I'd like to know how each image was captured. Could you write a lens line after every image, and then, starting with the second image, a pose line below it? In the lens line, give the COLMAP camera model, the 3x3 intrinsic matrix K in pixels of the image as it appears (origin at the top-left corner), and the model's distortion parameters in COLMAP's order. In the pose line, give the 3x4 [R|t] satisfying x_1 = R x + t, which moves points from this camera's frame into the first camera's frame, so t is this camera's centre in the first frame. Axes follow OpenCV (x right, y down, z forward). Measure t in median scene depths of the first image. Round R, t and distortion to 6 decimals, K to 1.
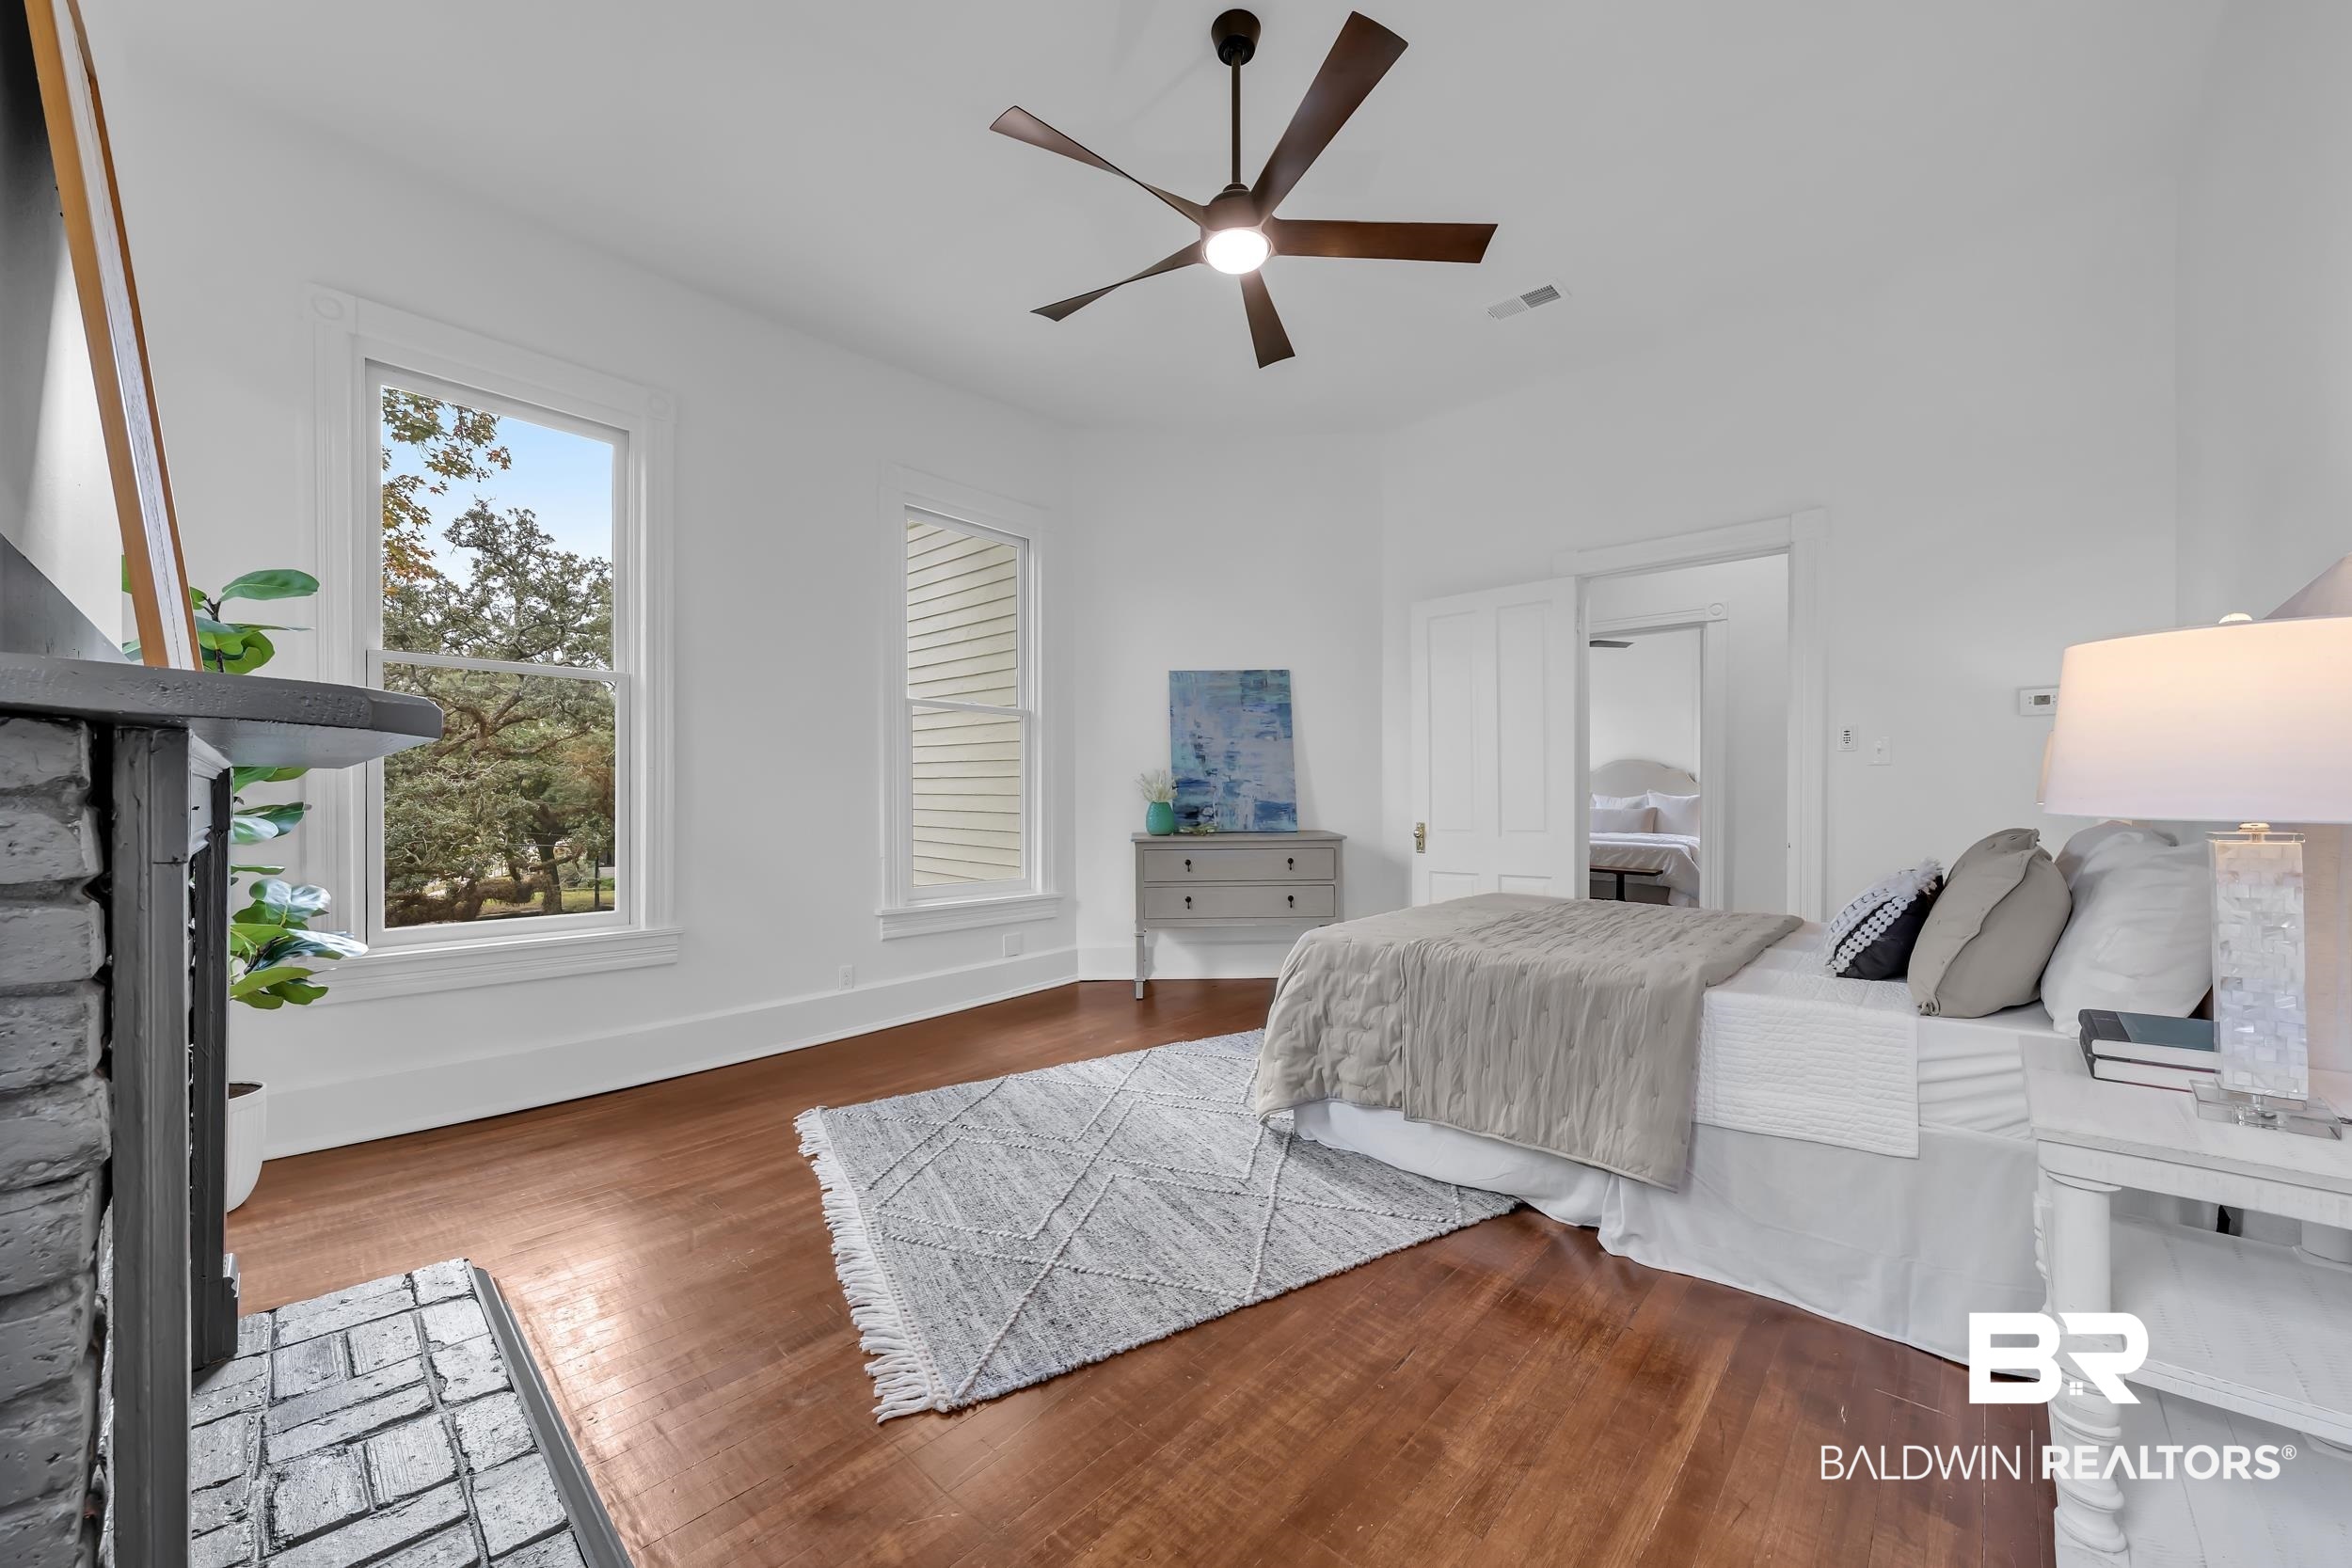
lens RADIAL K [[859.1, 0, 1185.2], [0, 859.1, 798.2], [0, 0, 1]] dist [0.000002, -0.000002]
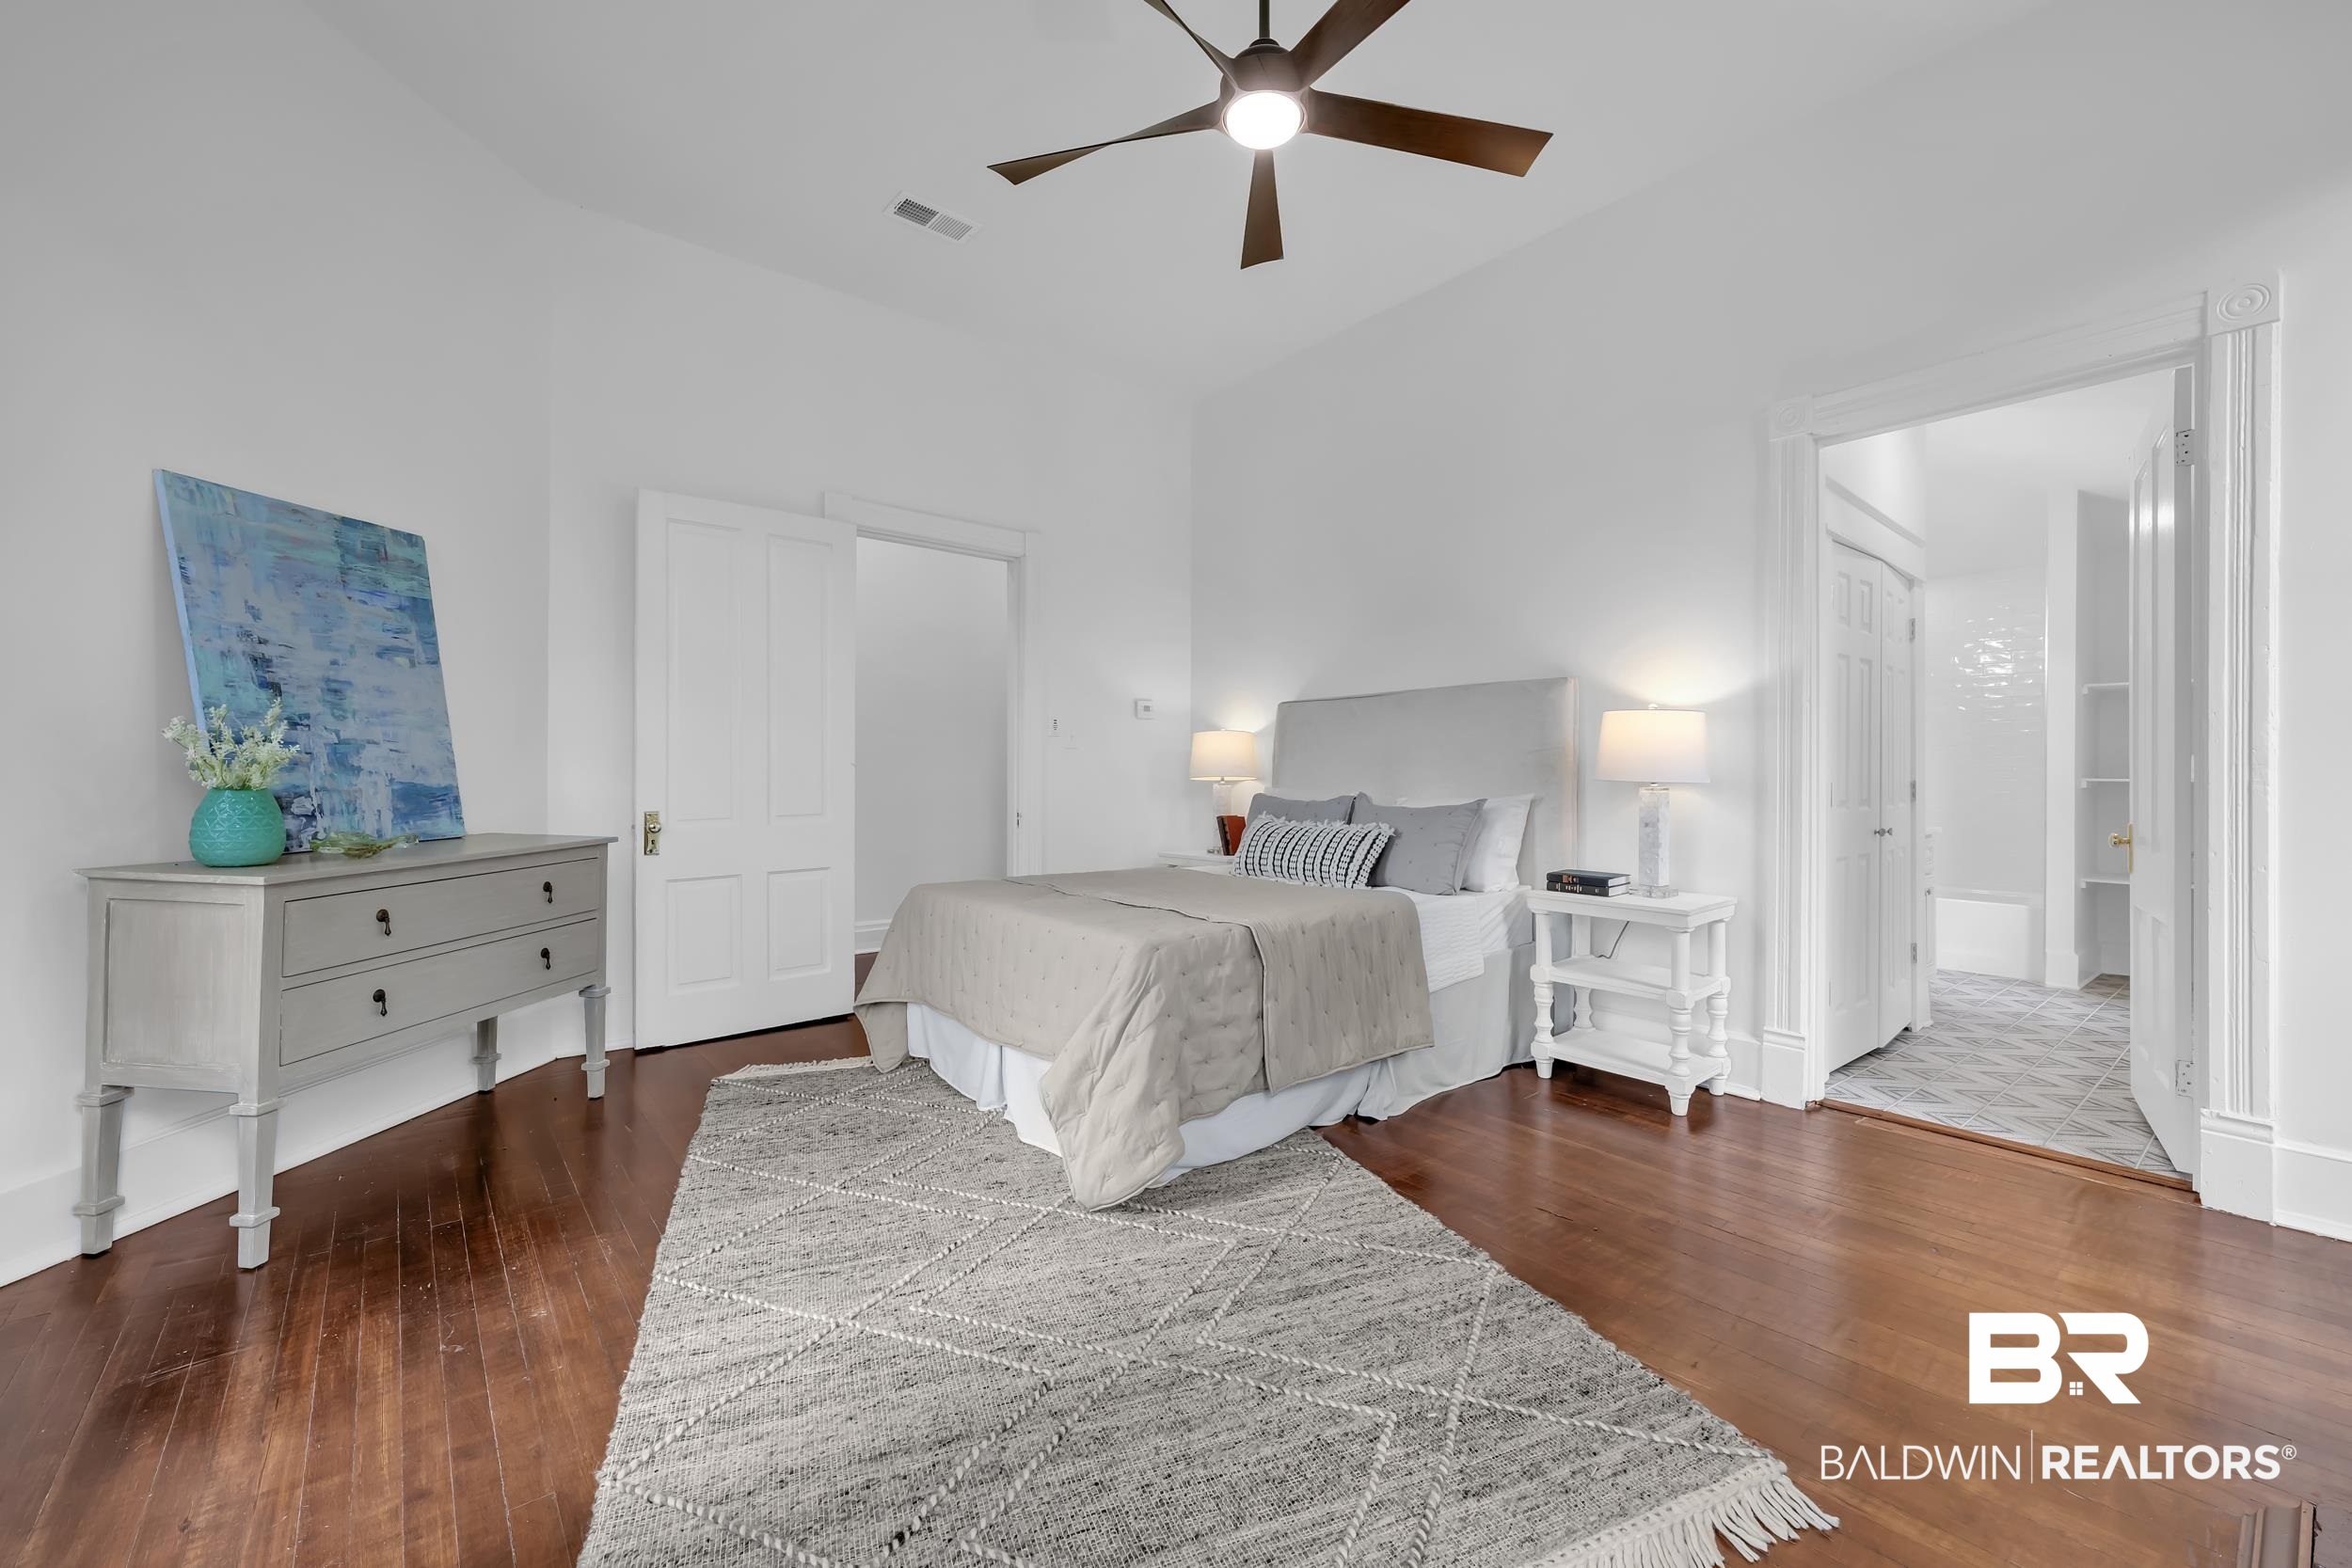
lens RADIAL K [[955.2, 0, 1181.9], [0, 955.2, 773.9], [0, 0, 1]] dist [-0.001429, -0.000205]
pose [[0.129021, -0.001574, 0.991641, -0.417334], [0.001847, 0.999997, 0.001347, -0.001772], [-0.991640, 0.001658, 0.129024, 0.466029]]
